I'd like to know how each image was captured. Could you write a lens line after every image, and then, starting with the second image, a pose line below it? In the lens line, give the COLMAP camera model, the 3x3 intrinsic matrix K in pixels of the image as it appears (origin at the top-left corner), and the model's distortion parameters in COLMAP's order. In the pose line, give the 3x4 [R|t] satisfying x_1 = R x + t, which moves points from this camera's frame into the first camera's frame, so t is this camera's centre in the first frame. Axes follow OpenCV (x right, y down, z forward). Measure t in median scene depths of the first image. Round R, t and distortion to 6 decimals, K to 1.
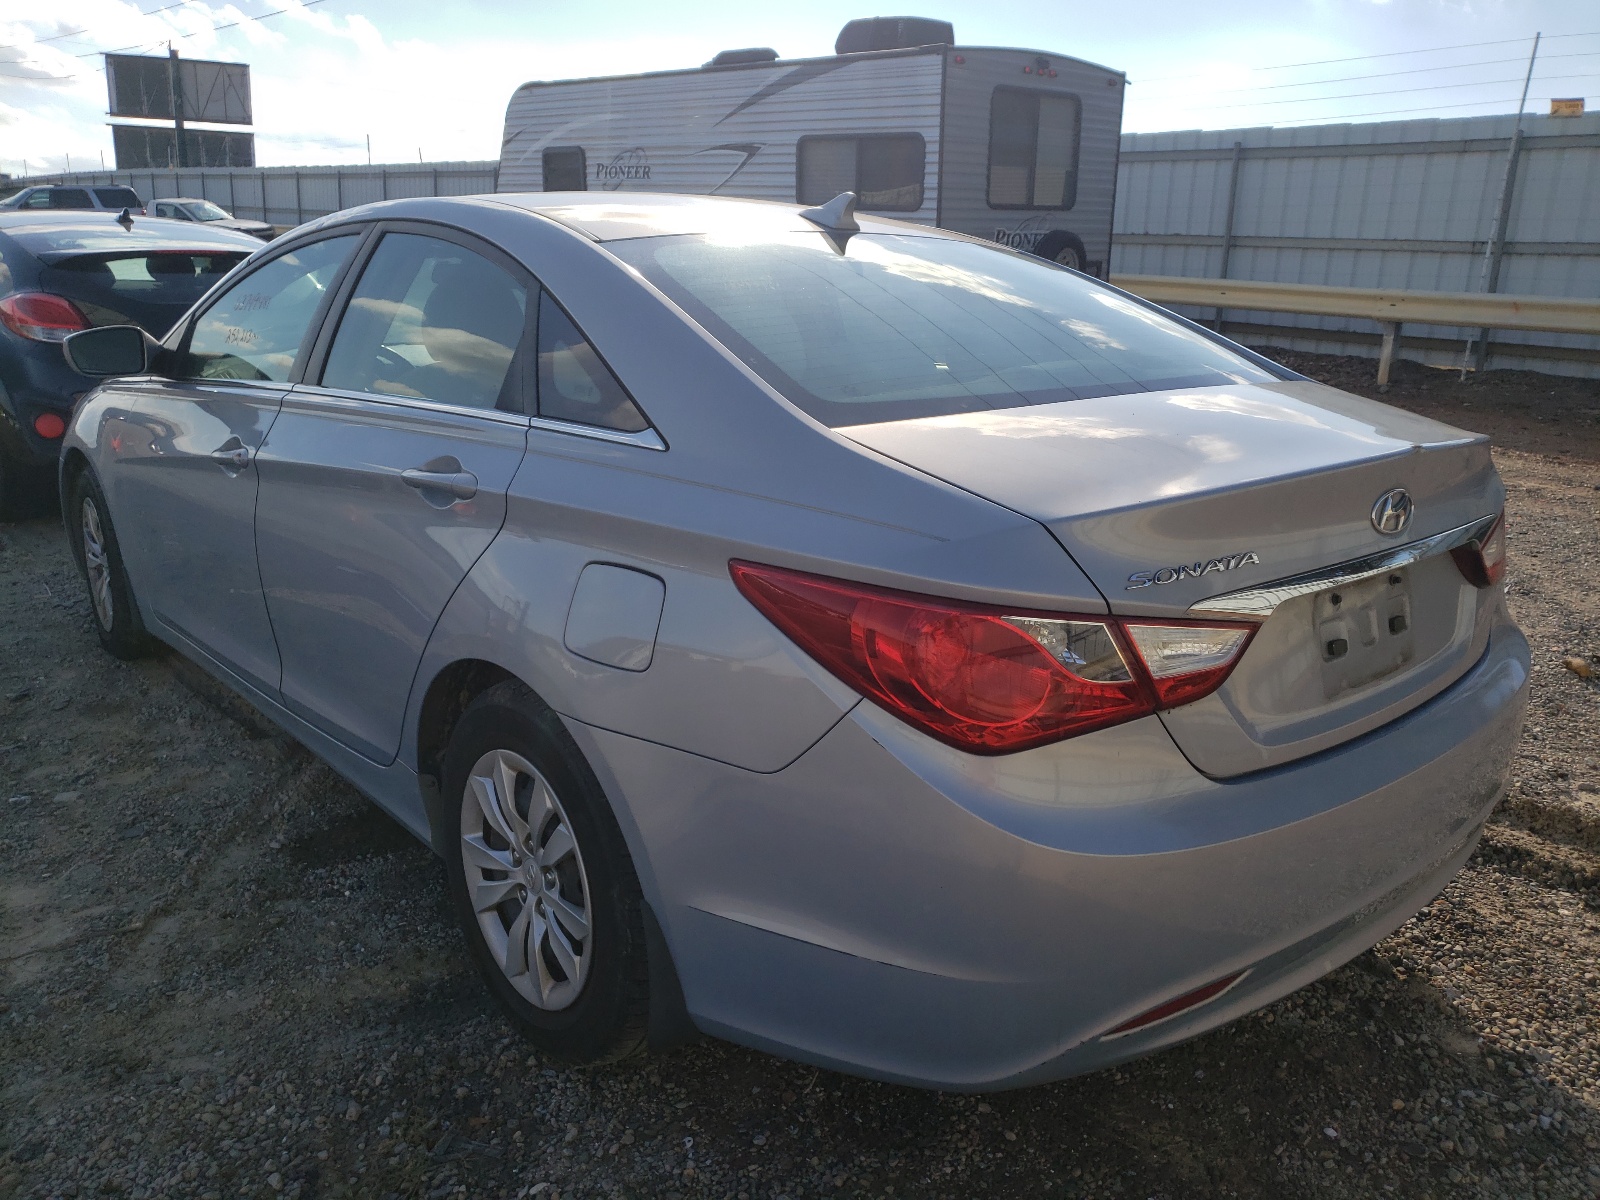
lens RADIAL K [[1206.8, 0, 800.0], [0, 1206.8, 600.0], [0, 0, 1]] dist [0.002929, 0.003320]
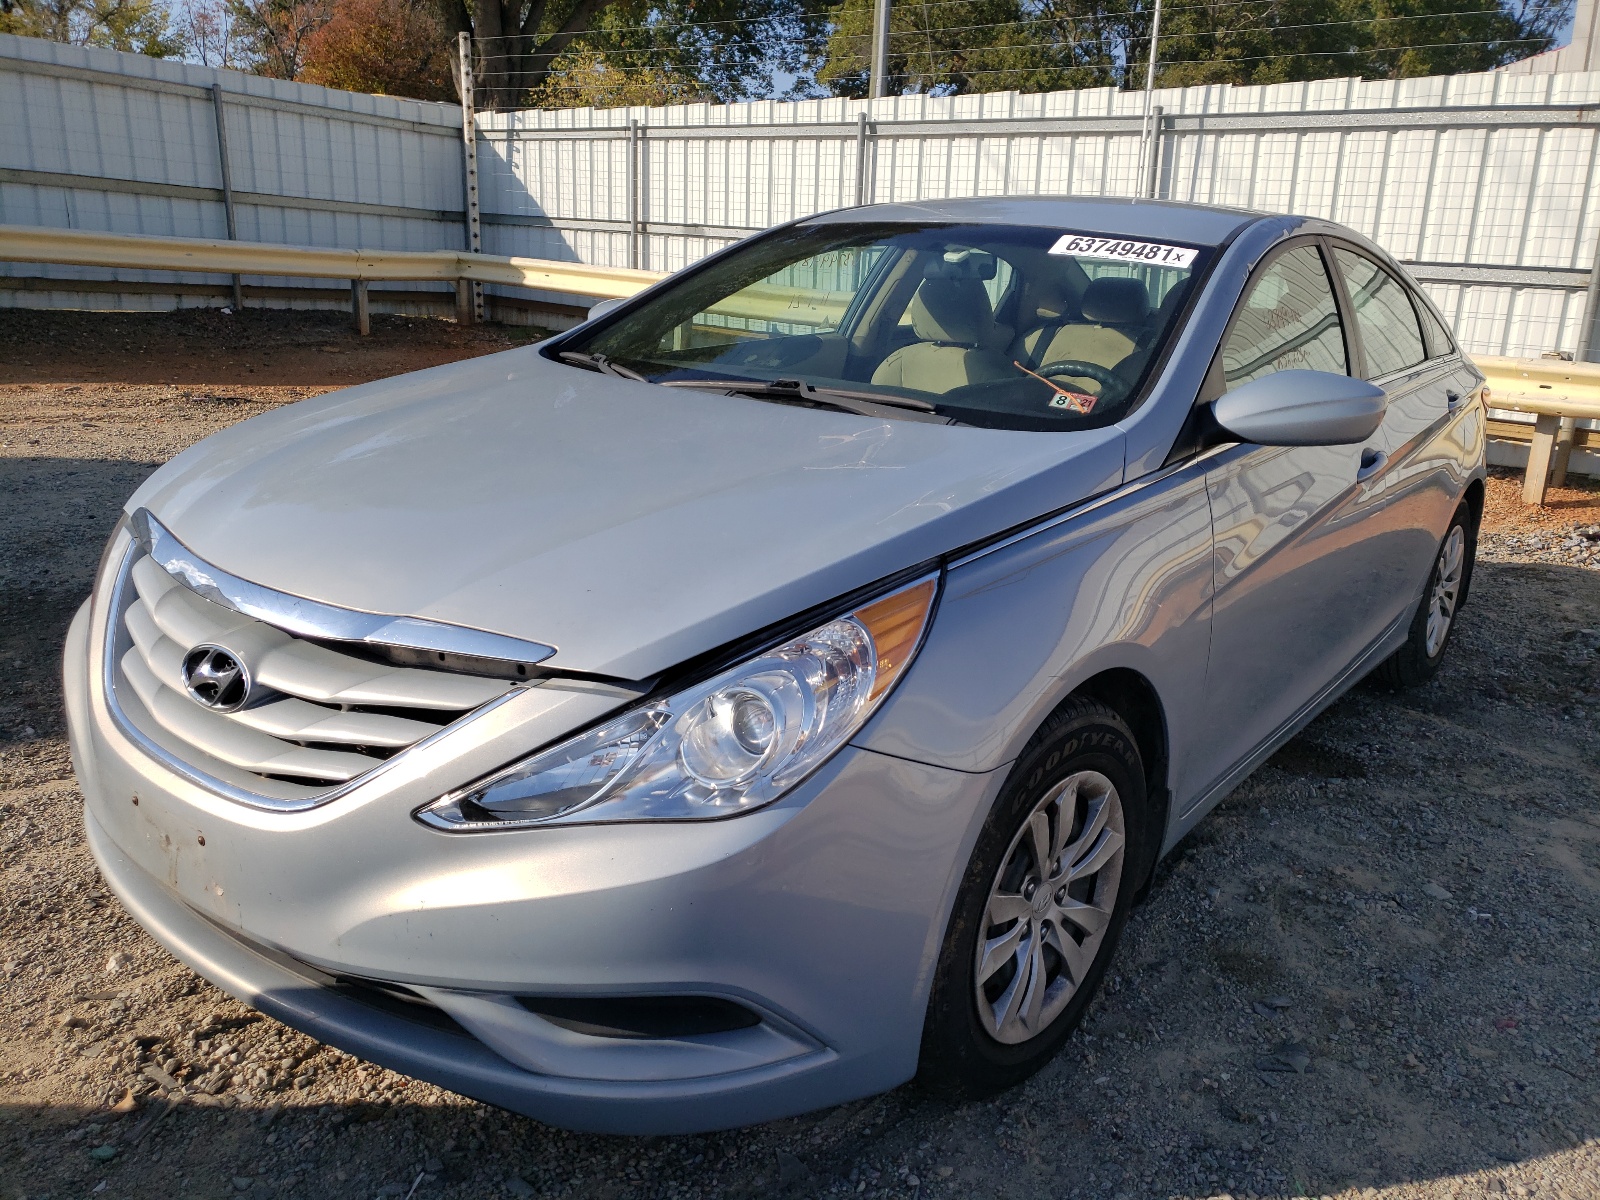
lens RADIAL K [[1206.8, 0, 800.0], [0, 1206.8, 600.0], [0, 0, 1]] dist [0.002929, 0.003320]
pose [[-0.783287, -0.256869, 0.566109, -0.524913], [0.062366, 0.873578, 0.482673, -0.467046], [-0.618524, 0.413377, -0.668242, 1.554329]]
